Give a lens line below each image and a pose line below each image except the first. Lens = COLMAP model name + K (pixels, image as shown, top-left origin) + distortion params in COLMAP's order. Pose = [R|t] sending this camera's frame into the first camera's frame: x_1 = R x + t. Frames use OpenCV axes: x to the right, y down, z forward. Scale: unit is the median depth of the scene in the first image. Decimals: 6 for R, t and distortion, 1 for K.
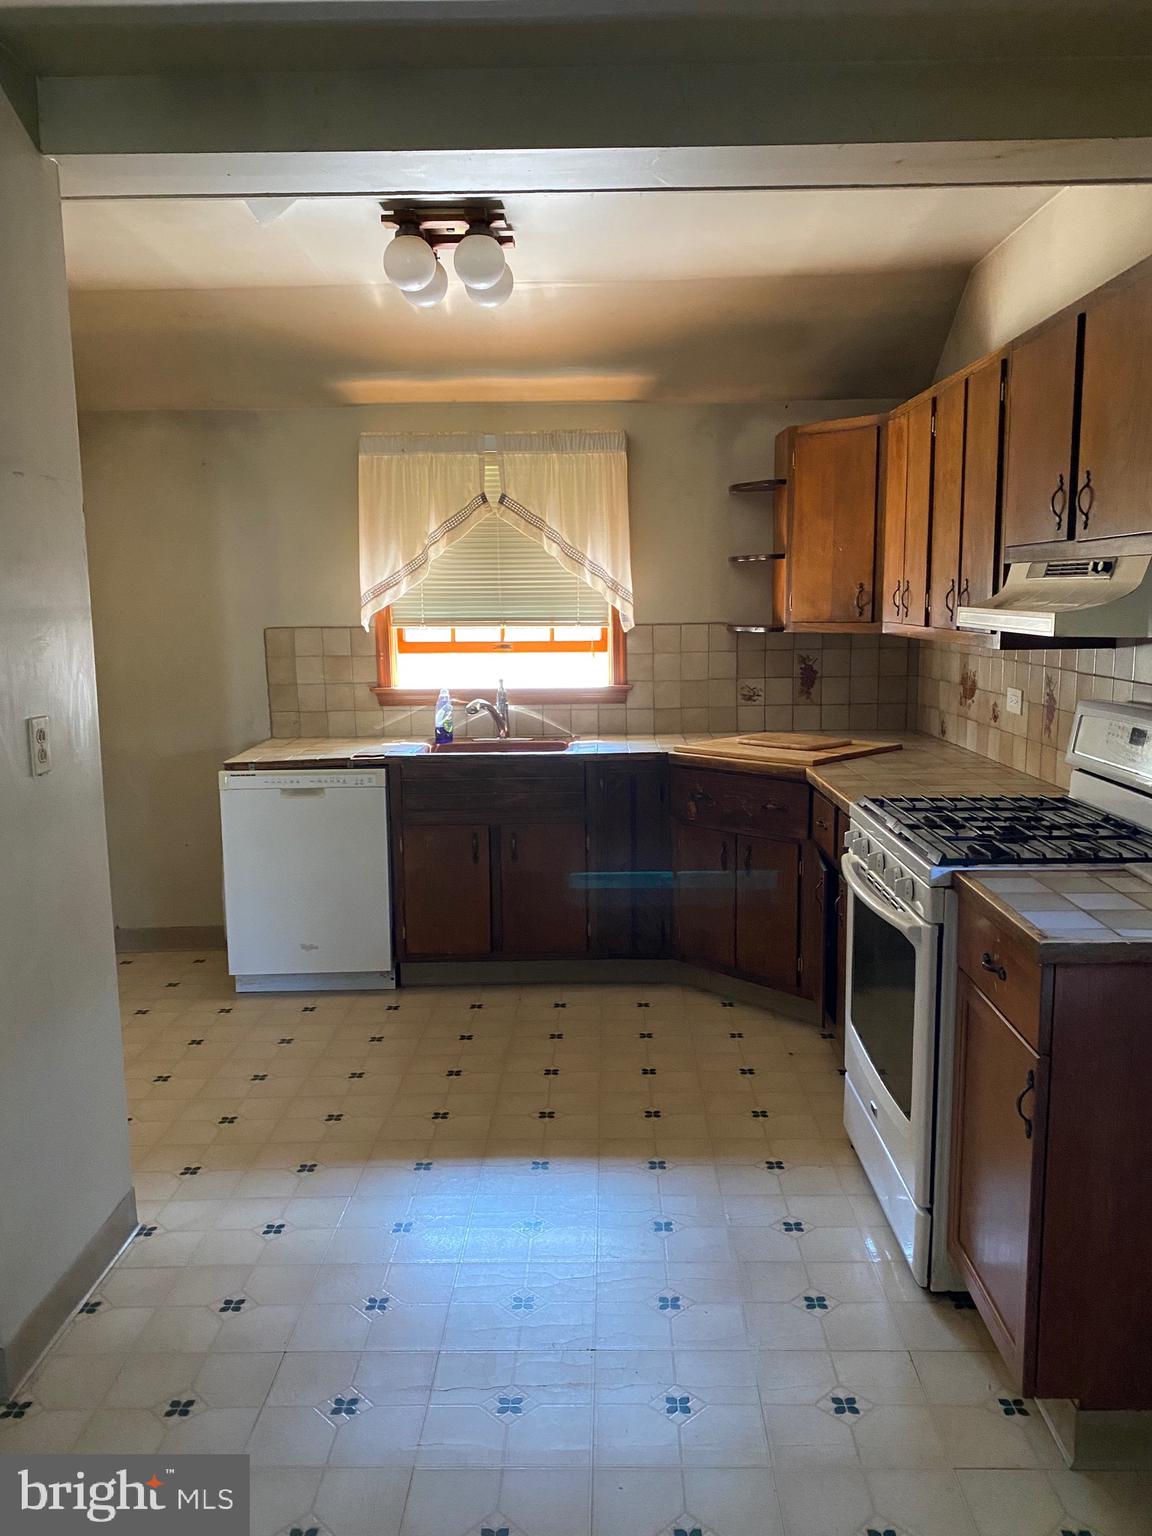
lens RADIAL K [[1154.9, 0, 577.3], [0, 1154.9, 776.3], [0, 0, 1]] dist [0.043211, -0.087468]
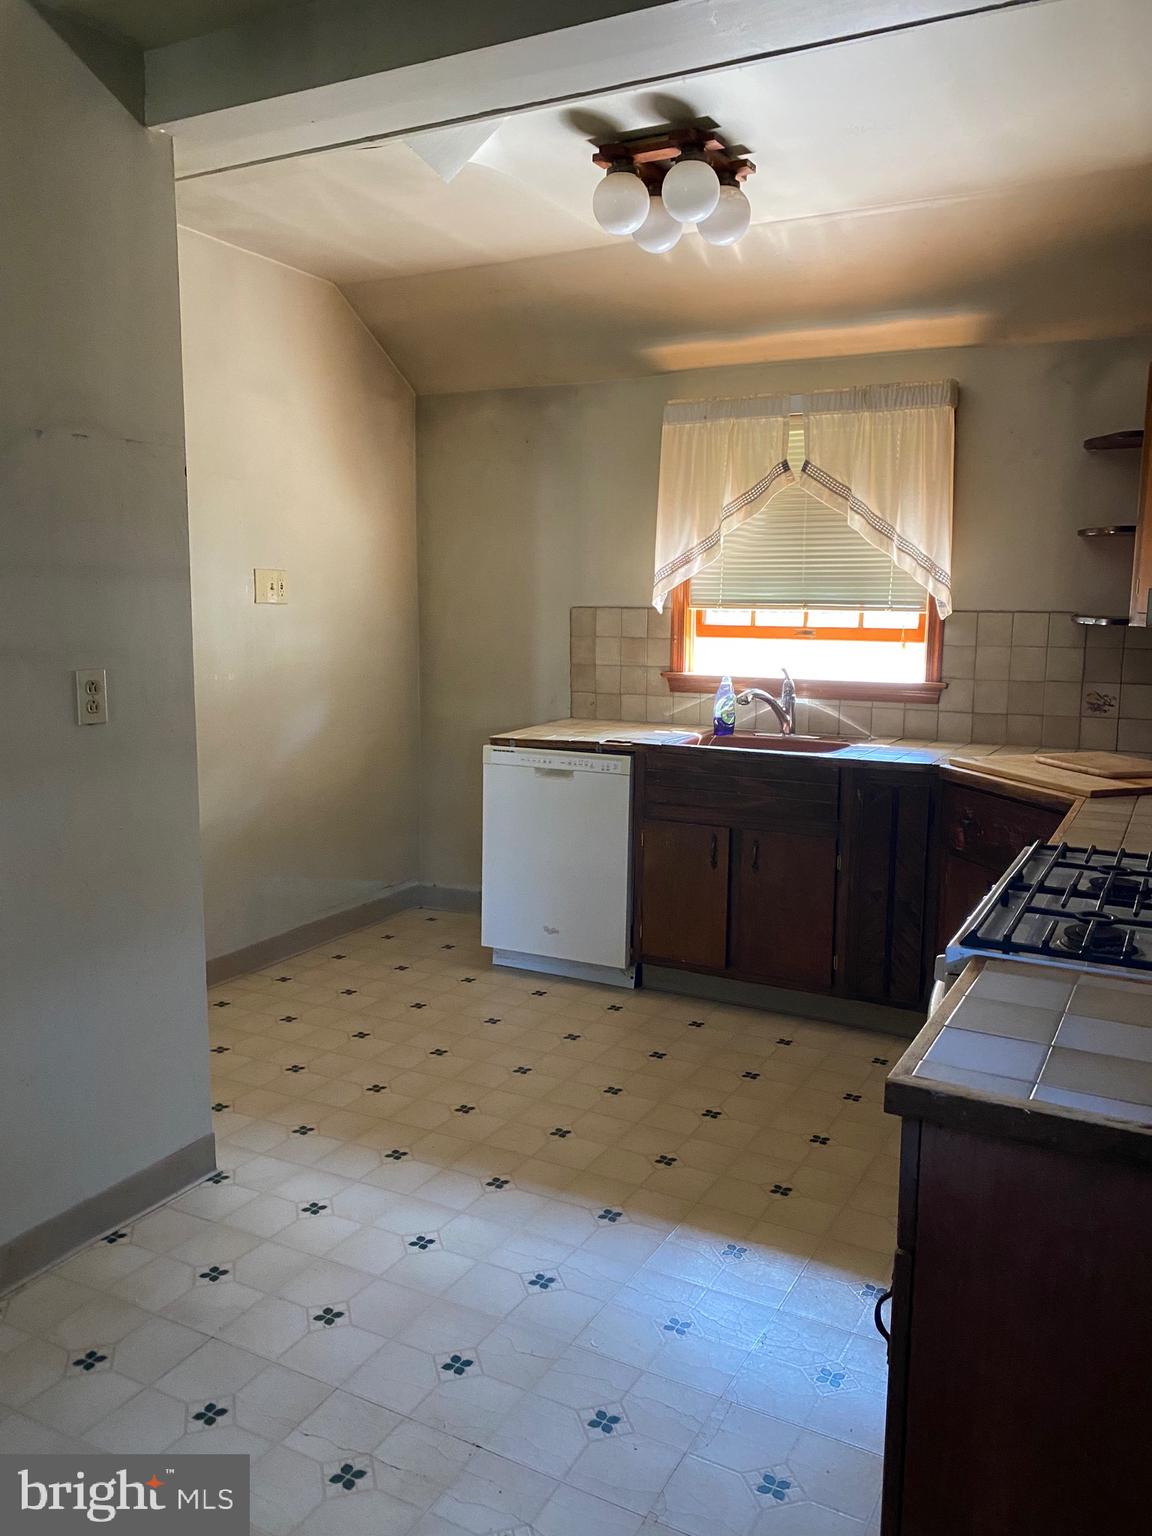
lens RADIAL K [[1152.4, 0, 435.6], [0, 1152.4, 772.6], [0, 0, 1]] dist [0.066926, -0.152875]
pose [[0.884526, 0.091909, -0.457347, 0.112951], [-0.088069, 0.995670, 0.029764, -0.006505], [0.458102, 0.013951, 0.888790, 0.079633]]
